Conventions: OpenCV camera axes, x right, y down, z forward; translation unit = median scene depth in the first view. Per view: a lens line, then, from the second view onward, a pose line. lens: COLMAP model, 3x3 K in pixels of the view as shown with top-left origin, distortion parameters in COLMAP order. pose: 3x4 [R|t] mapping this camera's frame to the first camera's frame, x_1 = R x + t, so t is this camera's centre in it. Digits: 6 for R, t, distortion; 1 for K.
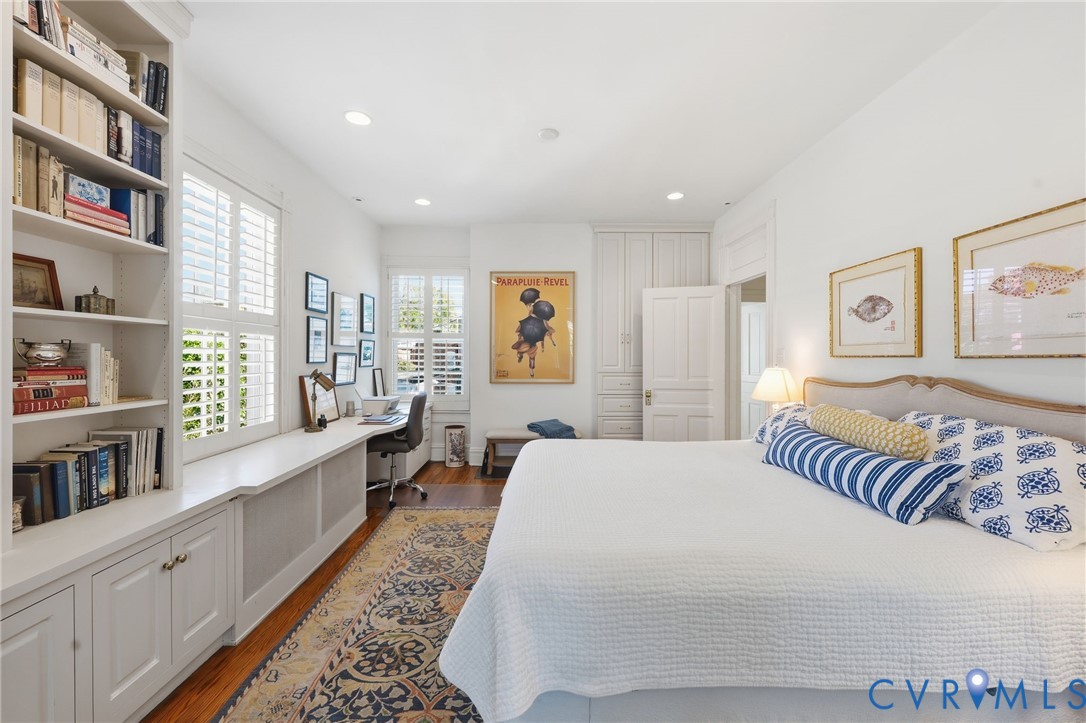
lens RADIAL K [[448.3, 0, 548.9], [0, 448.3, 360.2], [0, 0, 1]] dist [-0.003765, 0.000696]
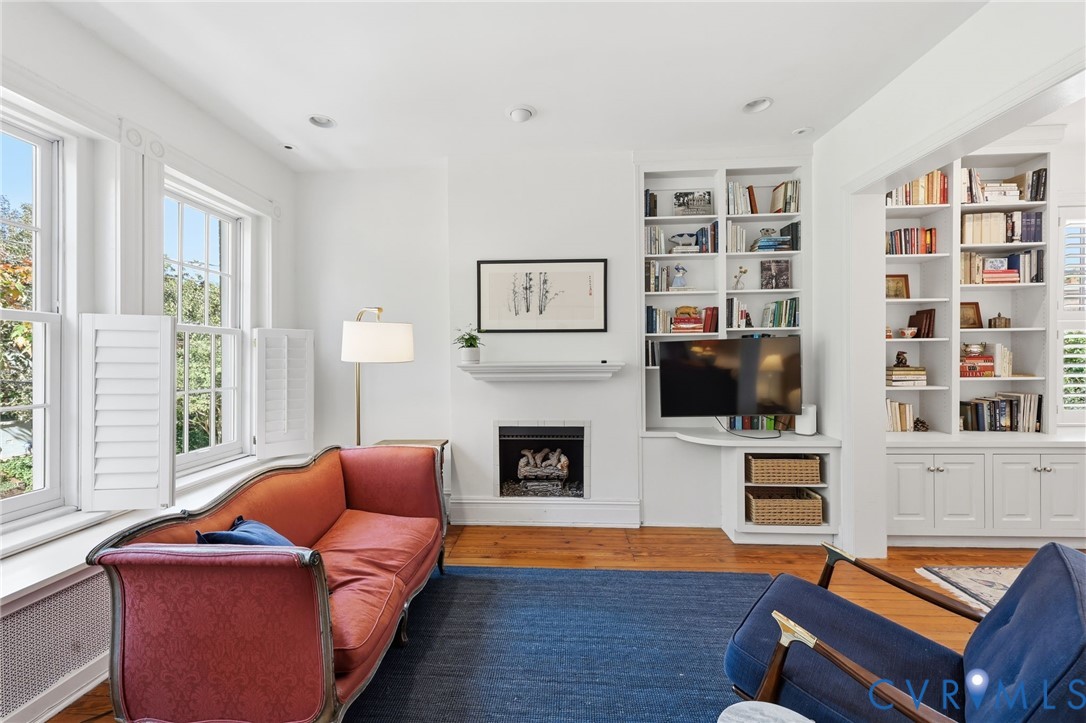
lens RADIAL K [[448.3, 0, 532.4], [0, 448.3, 360.0], [0, 0, 1]] dist [-0.003765, 0.000696]
pose [[-0.060692, 0.009848, -0.998108, 0.930234], [0.003479, 0.999947, 0.009654, 0.005434], [0.998150, -0.002886, -0.060723, -0.800421]]
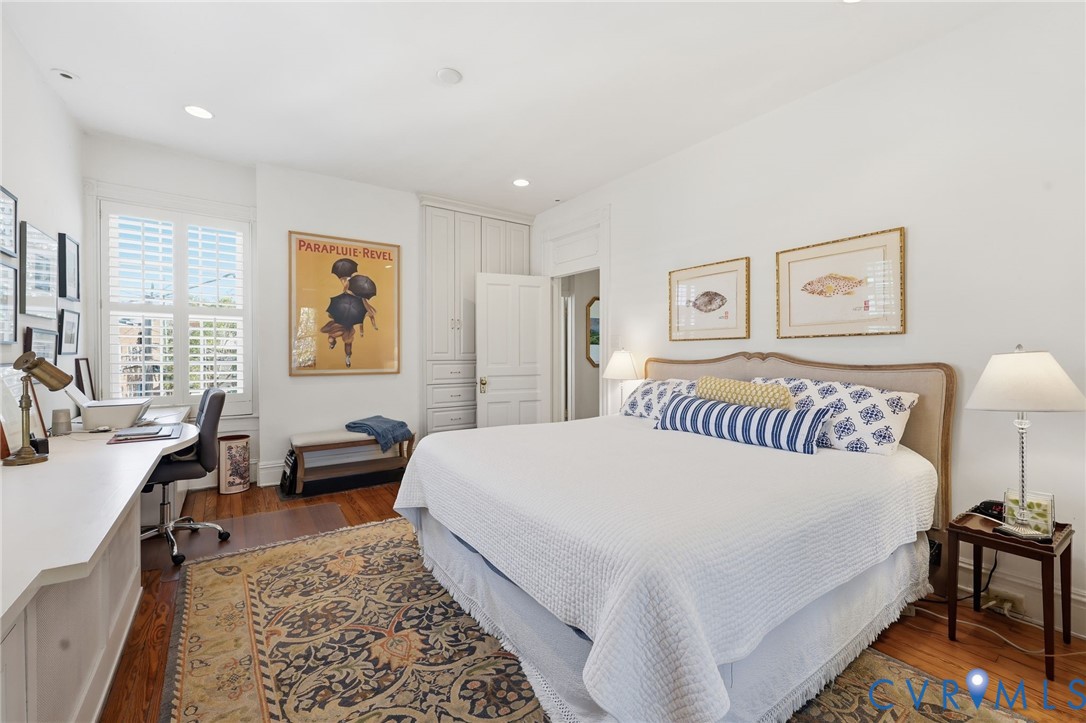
lens RADIAL K [[448.3, 0, 556.1], [0, 448.3, 361.1], [0, 0, 1]] dist [-0.003765, 0.000696]
pose [[0.817654, -0.012870, 0.575566, -0.377372], [0.006548, 0.999893, 0.013056, 0.035468], [-0.575673, -0.006907, 0.817651, 0.201520]]
